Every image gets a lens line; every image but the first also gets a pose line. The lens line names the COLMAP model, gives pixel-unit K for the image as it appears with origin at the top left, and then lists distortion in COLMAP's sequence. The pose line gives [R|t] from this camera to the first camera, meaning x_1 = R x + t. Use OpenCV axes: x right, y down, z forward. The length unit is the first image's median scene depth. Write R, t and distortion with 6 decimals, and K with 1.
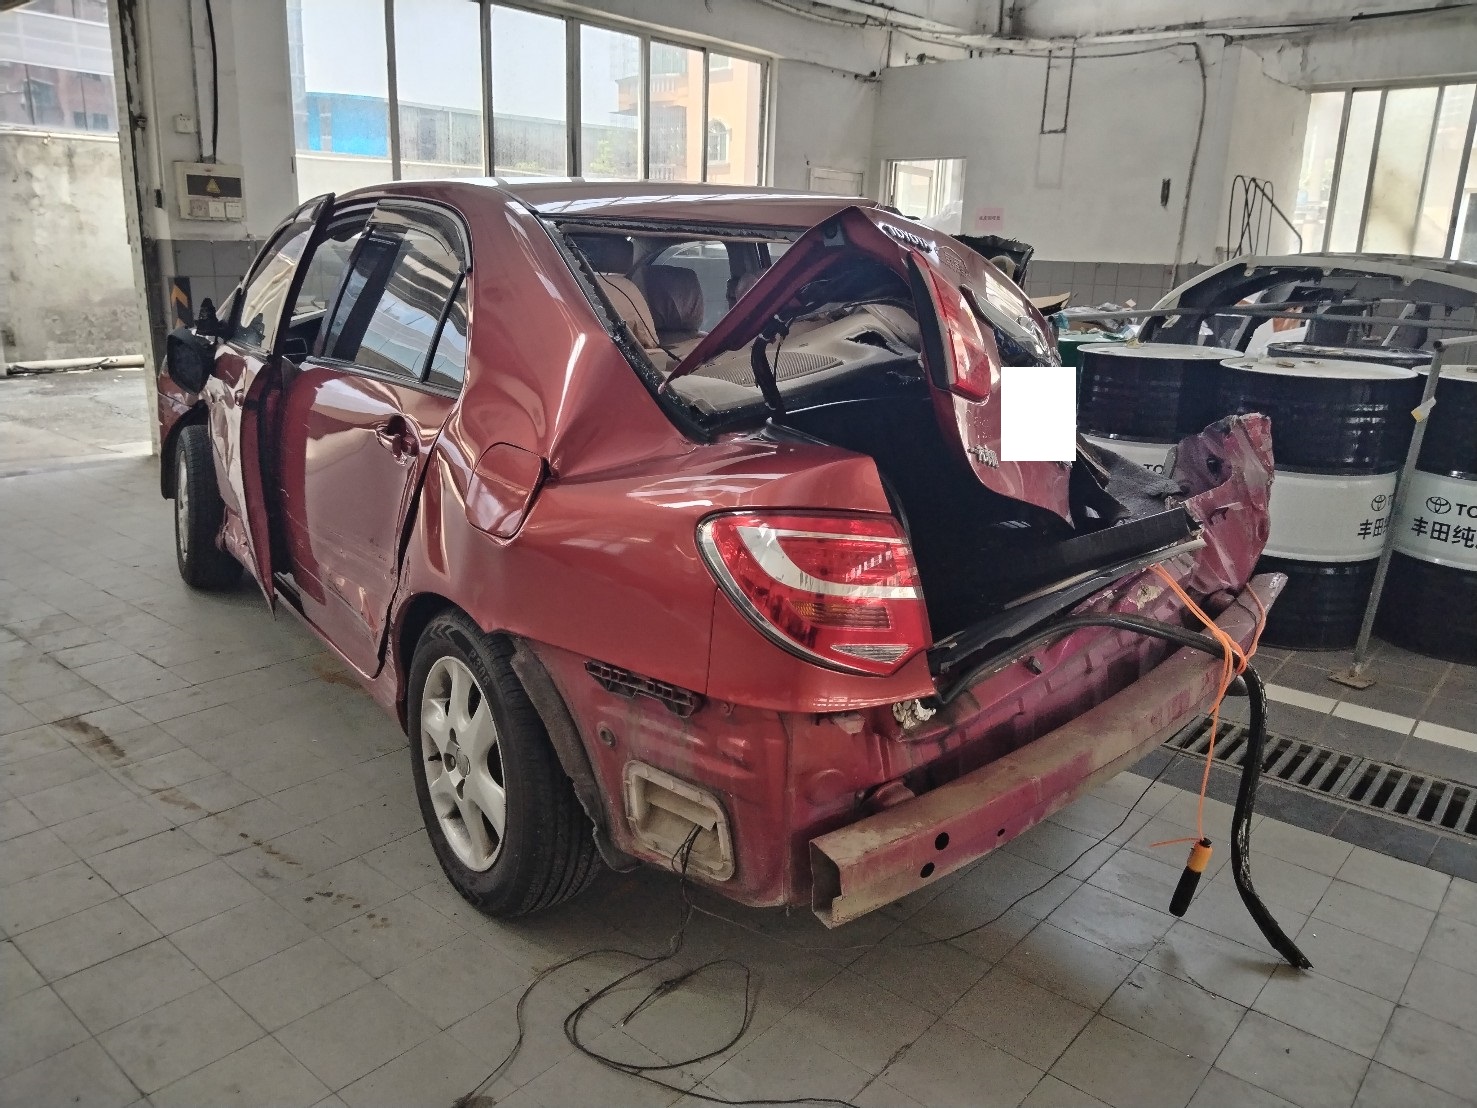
lens RADIAL K [[1134.1, 0, 733.6], [0, 1134.1, 557.3], [0, 0, 1]] dist [0.001179, -0.018999]
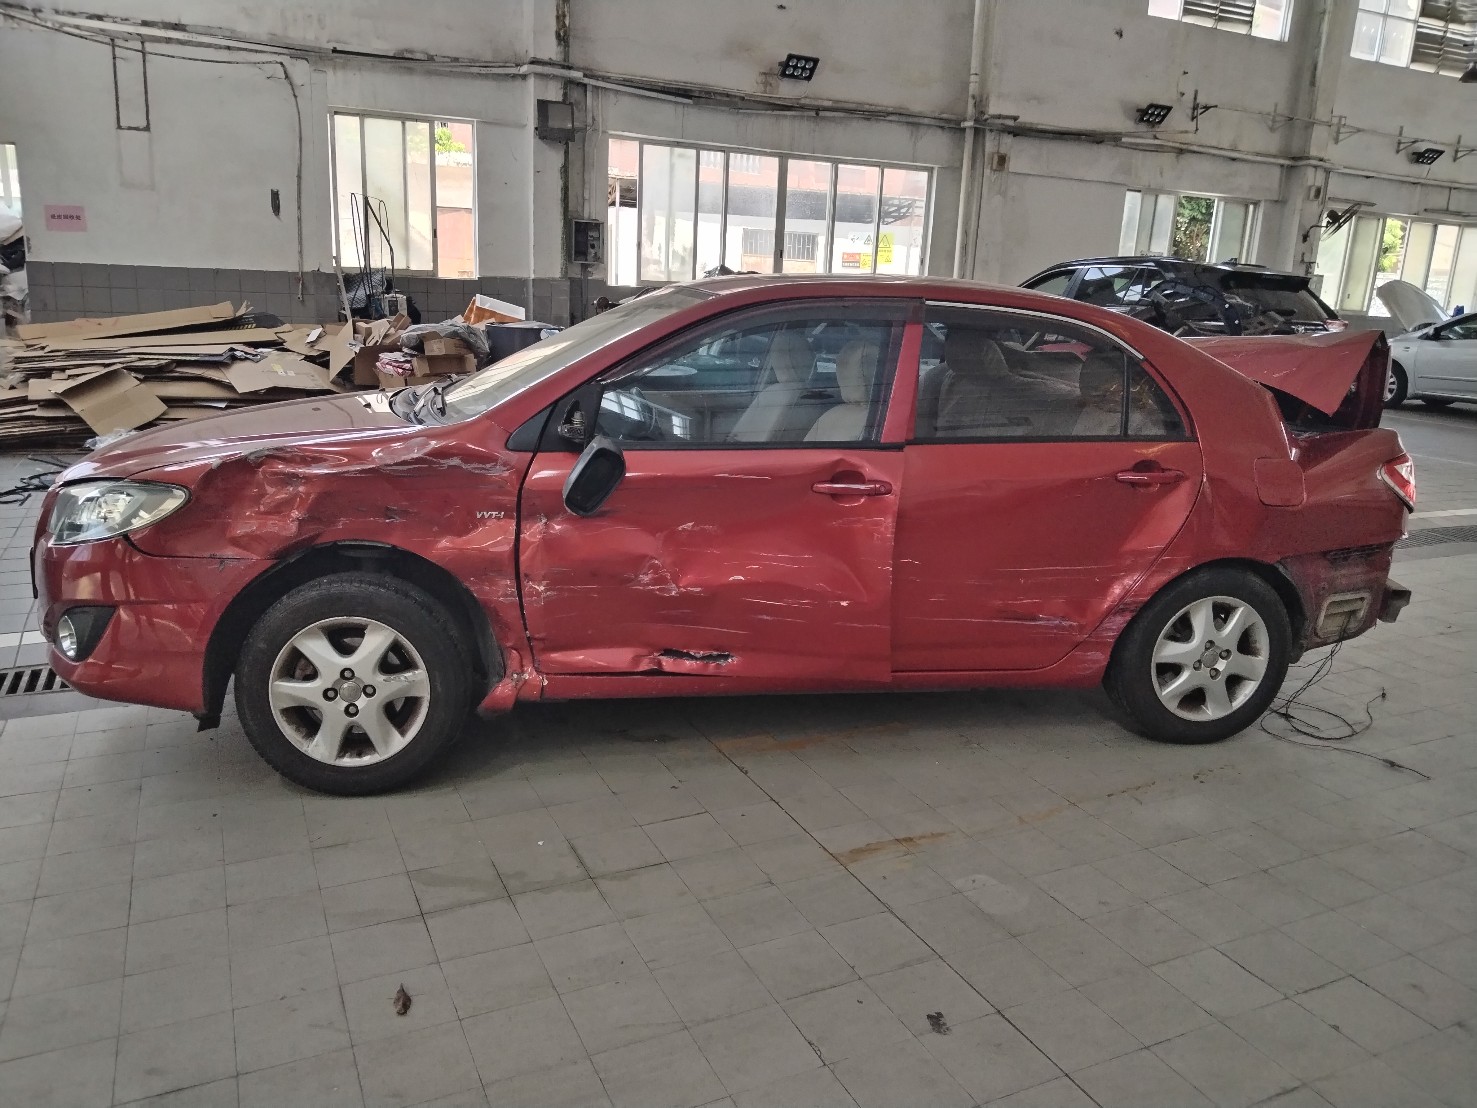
lens RADIAL K [[1134.1, 0, 742.5], [0, 1134.1, 558.9], [0, 0, 1]] dist [0.001179, -0.018999]
pose [[0.395270, -0.236143, 0.887693, -0.449551], [0.208970, 0.964168, 0.163437, -0.085865], [-0.894479, 0.120899, 0.430453, 0.205269]]
